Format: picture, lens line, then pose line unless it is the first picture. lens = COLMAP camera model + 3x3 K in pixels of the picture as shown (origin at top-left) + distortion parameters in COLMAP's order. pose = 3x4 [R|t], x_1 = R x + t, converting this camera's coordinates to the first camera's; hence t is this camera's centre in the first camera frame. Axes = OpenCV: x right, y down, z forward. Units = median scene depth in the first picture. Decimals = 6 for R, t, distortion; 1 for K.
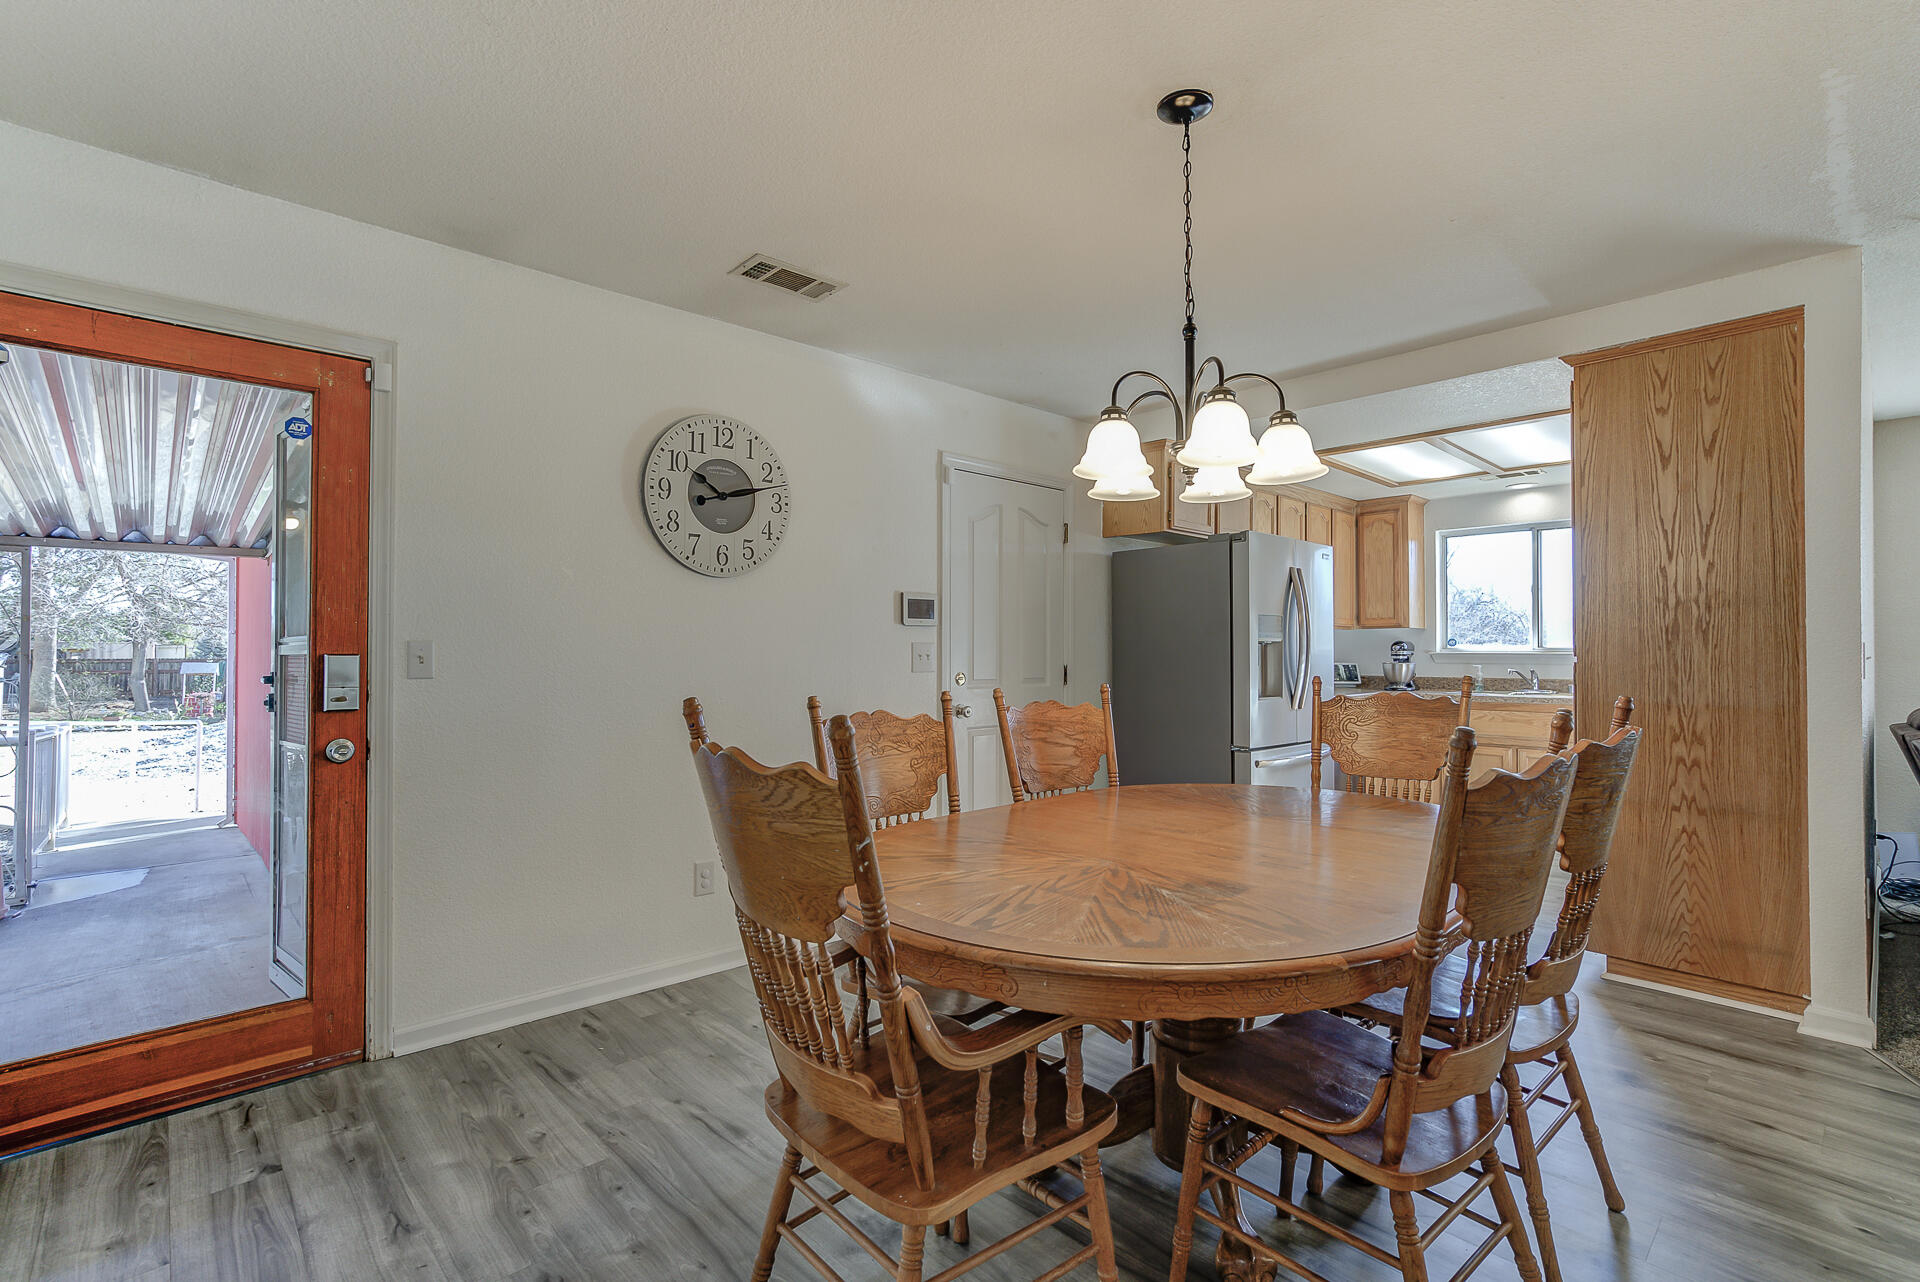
lens RADIAL K [[869.4, 0, 960.0], [0, 869.4, 641.0], [0, 0, 1]] dist [-0.042044, 0.019846]
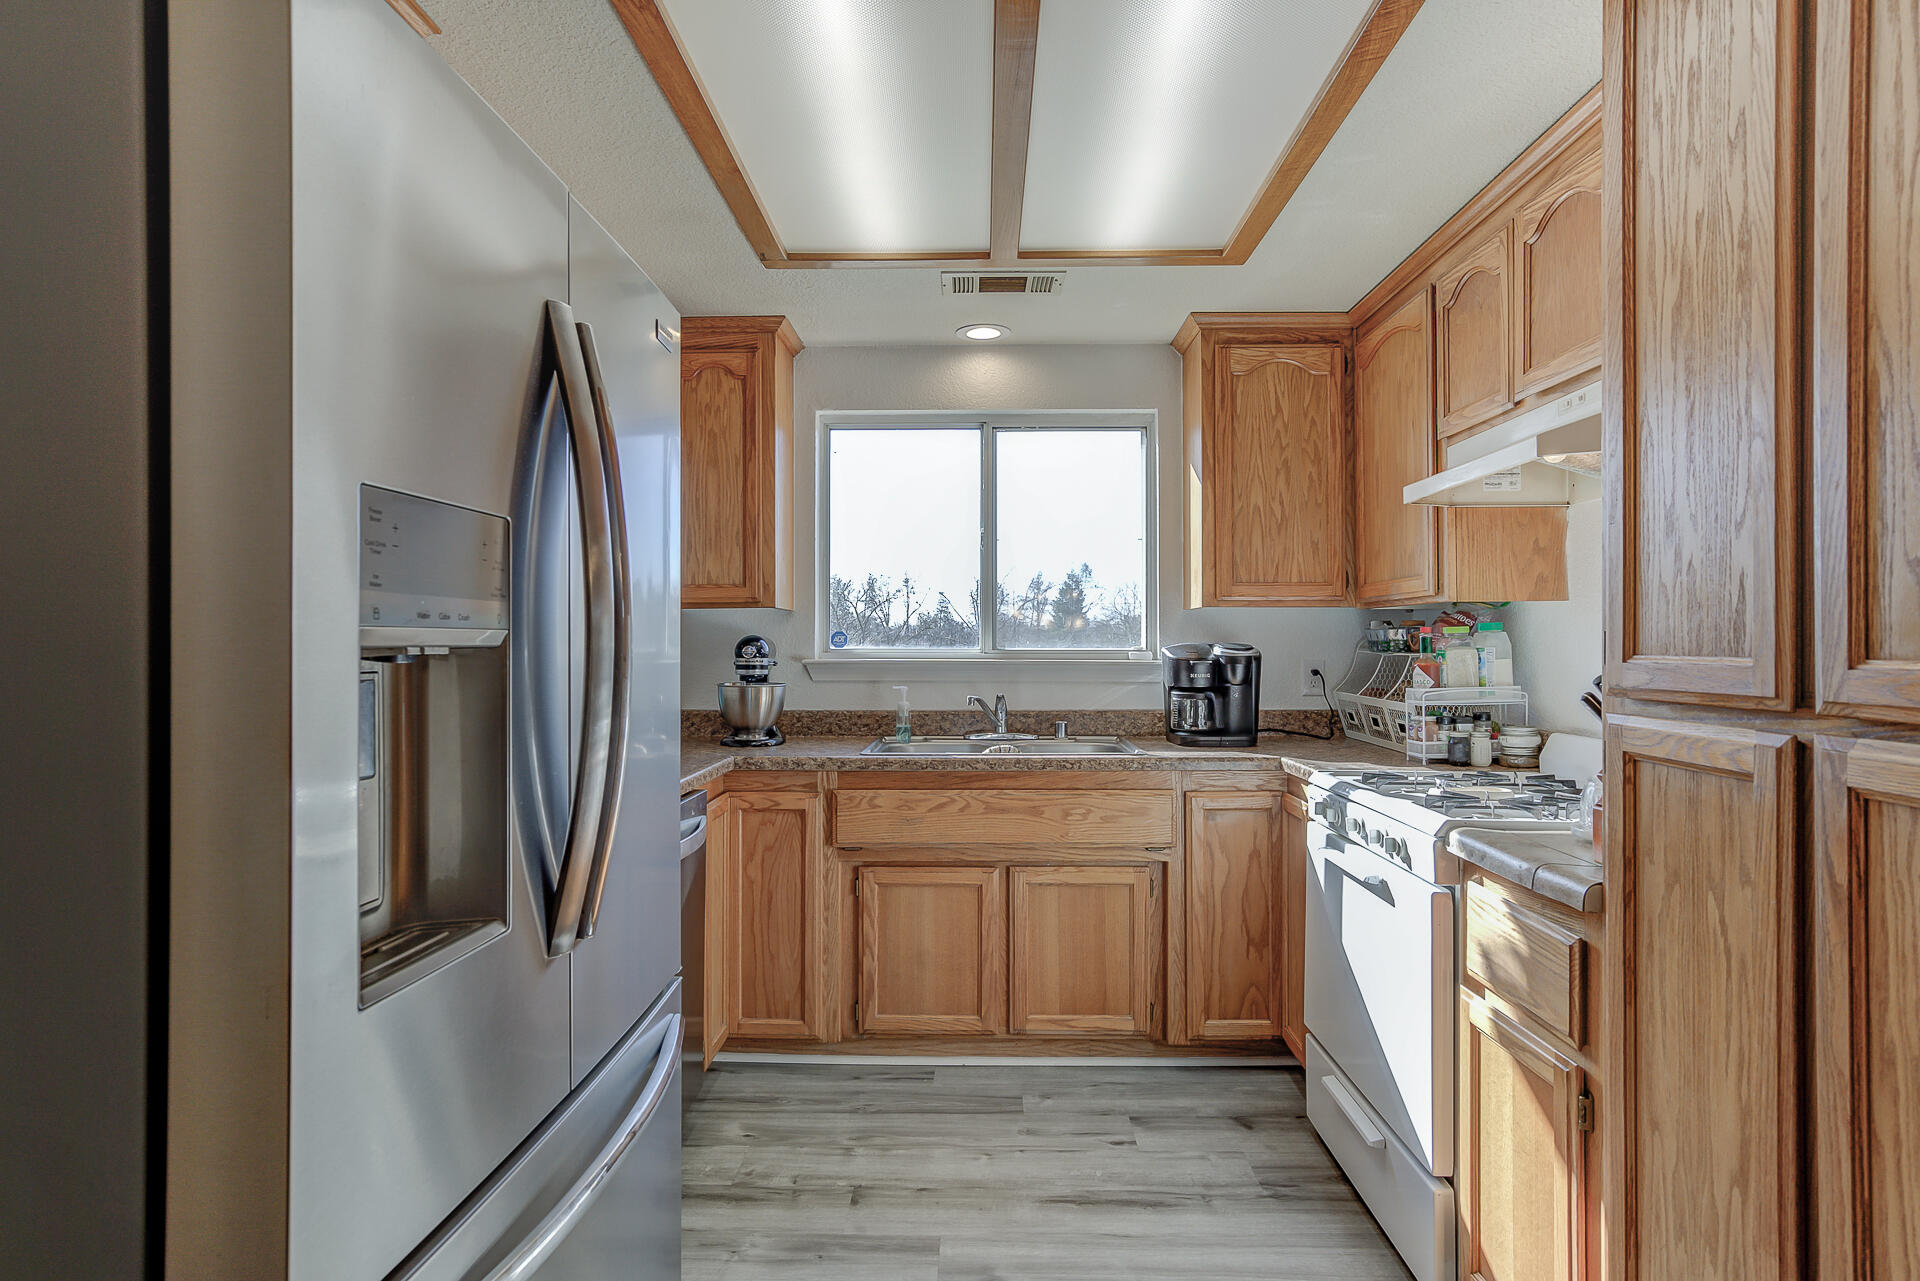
lens RADIAL K [[1025.4, 0, 960.0], [0, 1025.4, 640.5], [0, 0, 1]] dist [-0.034242, 0.000219]
pose [[0.695266, -0.000874, 0.718752, 0.375904], [-0.007640, 0.999934, 0.008607, -0.006108], [-0.718712, -0.011475, 0.695213, 1.035387]]
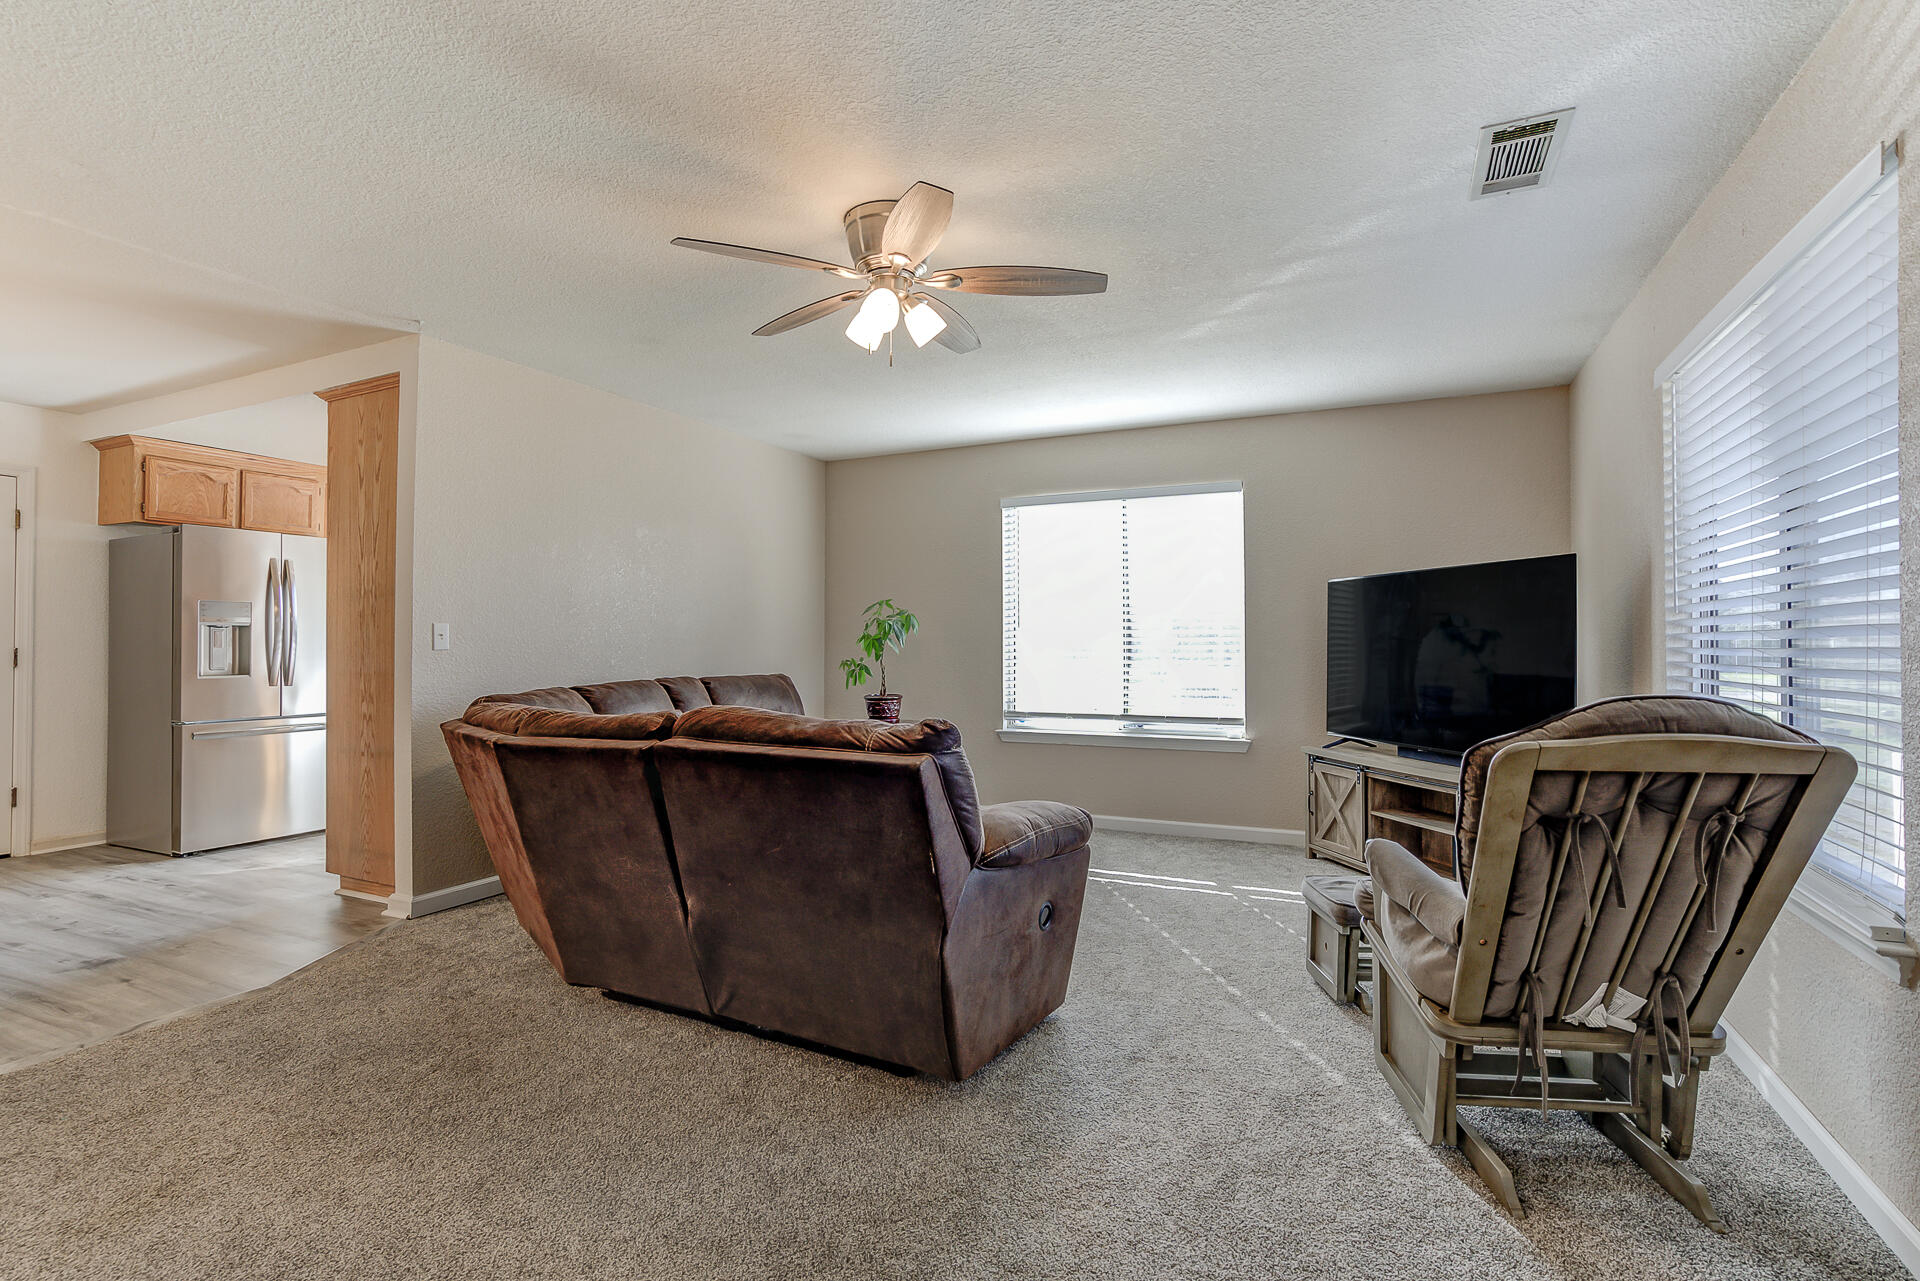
lens RADIAL K [[895.6, 0, 983.9], [0, 895.6, 628.5], [0, 0, 1]] dist [-0.048757, 0.022580]
pose [[0.924849, 0.005651, 0.380292, 1.084472], [-0.002099, 0.999950, -0.009754, 0.017864], [-0.380328, 0.008223, 0.924815, -0.521934]]
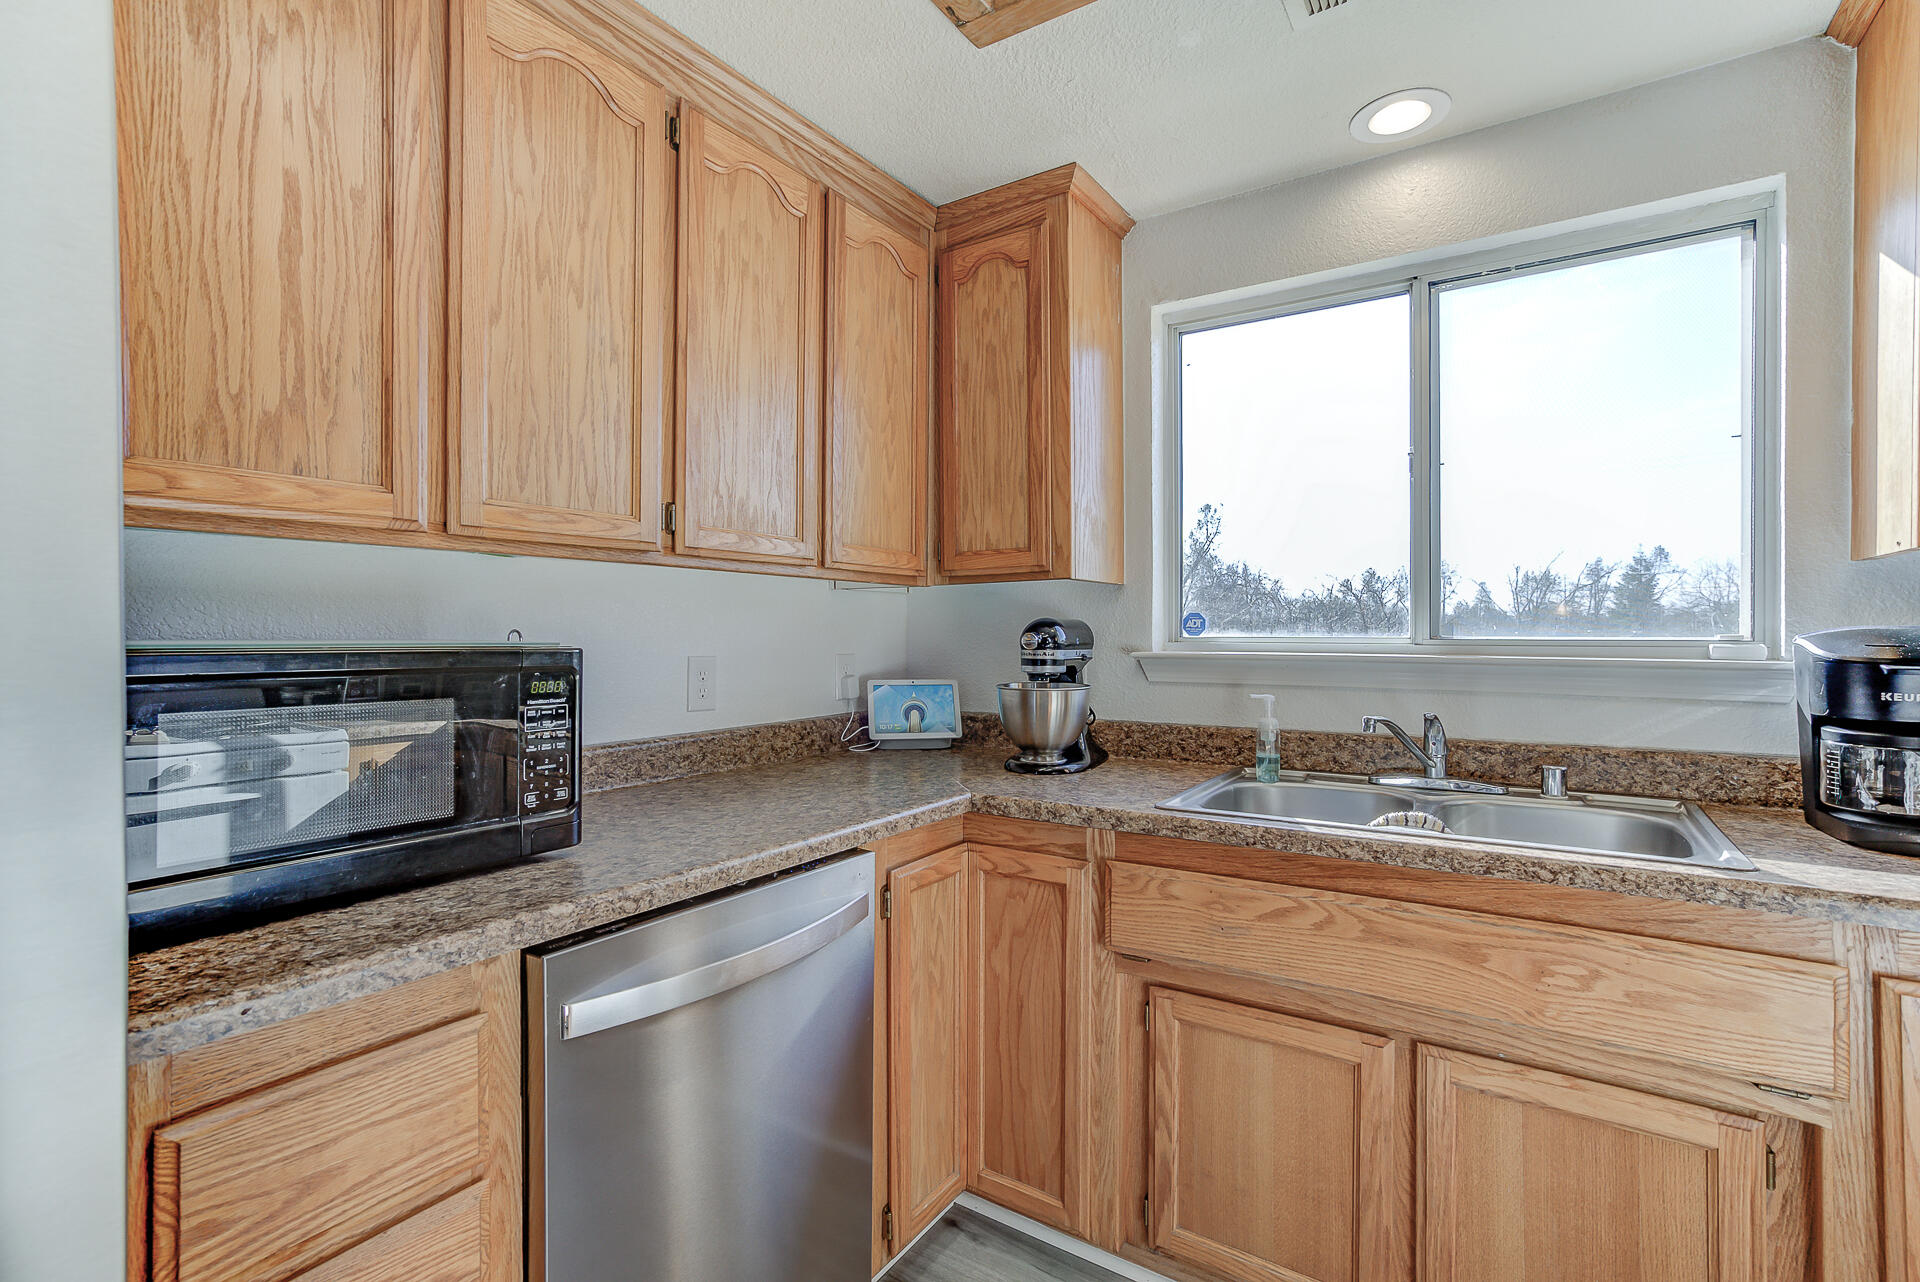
lens RADIAL K [[857.0, 0, 986.4], [0, 857.0, 636.5], [0, 0, 1]] dist [-0.032939, 0.019028]
pose [[0.968912, -0.004352, 0.247367, 0.772453], [-0.000032, 0.999843, 0.017715, 0.001233], [-0.247405, -0.017172, 0.968760, 1.303455]]
